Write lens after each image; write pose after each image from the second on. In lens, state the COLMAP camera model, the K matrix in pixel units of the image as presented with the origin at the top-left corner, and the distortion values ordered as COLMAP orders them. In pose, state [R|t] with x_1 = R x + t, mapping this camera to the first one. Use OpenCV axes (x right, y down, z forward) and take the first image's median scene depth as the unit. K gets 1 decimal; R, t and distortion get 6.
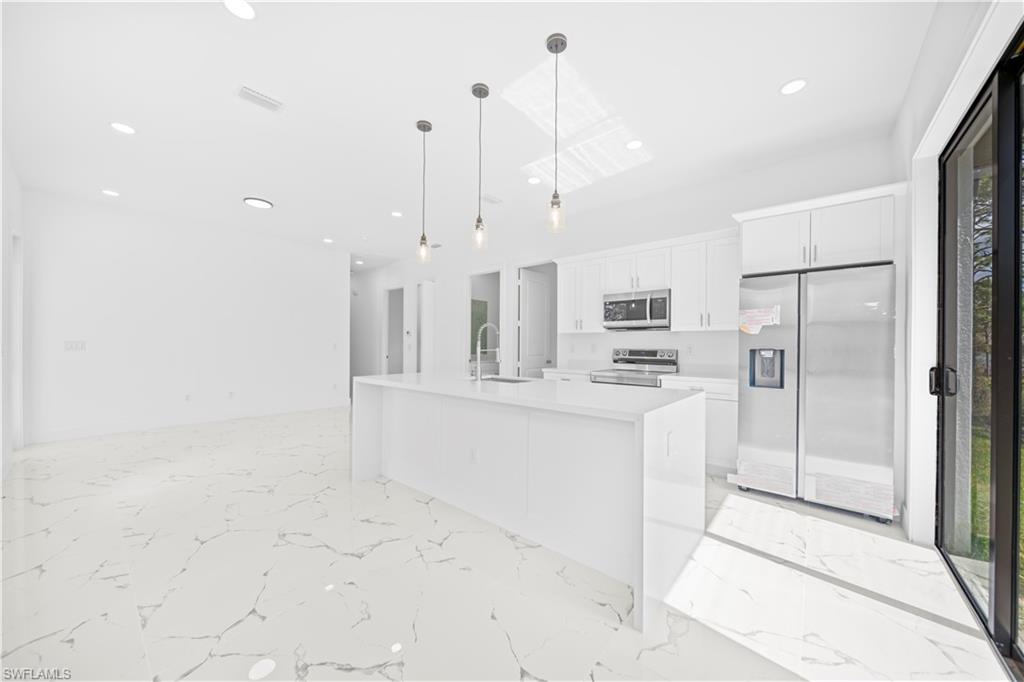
lens RADIAL K [[364.2, 0, 511.3], [0, 364.2, 348.4], [0, 0, 1]] dist [-0.002292, -0.000292]
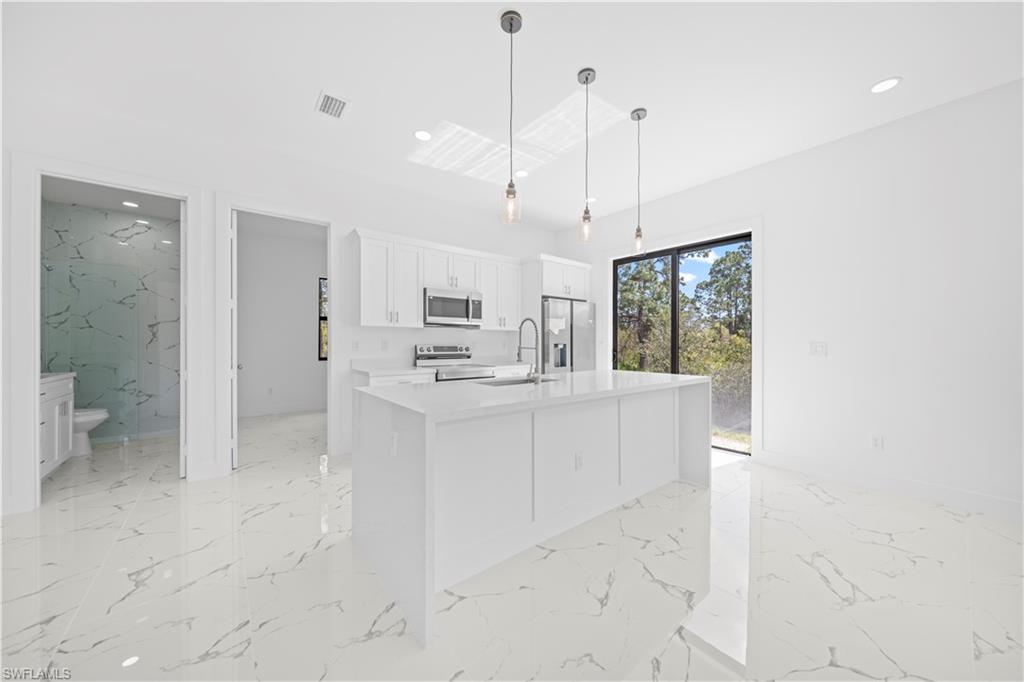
lens RADIAL K [[364.2, 0, 518.4], [0, 364.2, 344.5], [0, 0, 1]] dist [-0.002292, -0.000292]
pose [[0.175940, -0.011422, 0.984335, -0.678828], [0.008014, 0.999916, 0.010171, -0.009122], [-0.984368, 0.006099, 0.176017, 0.642717]]
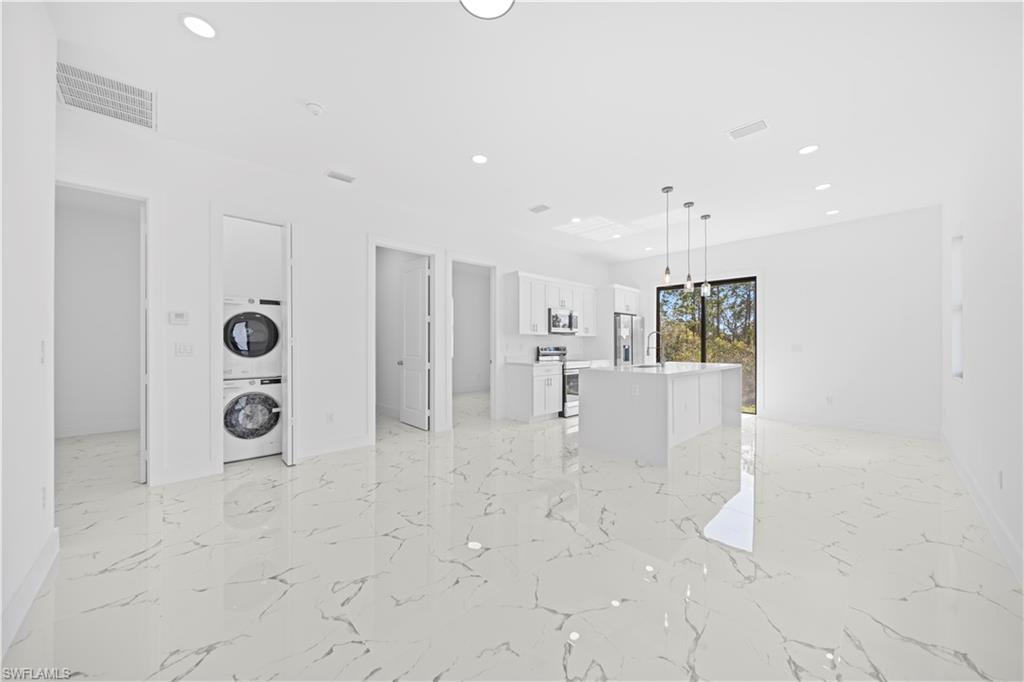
lens RADIAL K [[364.2, 0, 521.5], [0, 364.2, 344.4], [0, 0, 1]] dist [-0.002292, -0.000292]
pose [[0.084304, -0.005150, 0.996427, -1.249390], [0.013340, 0.999903, 0.004039, -0.016078], [-0.996351, 0.012952, 0.084364, 1.064988]]
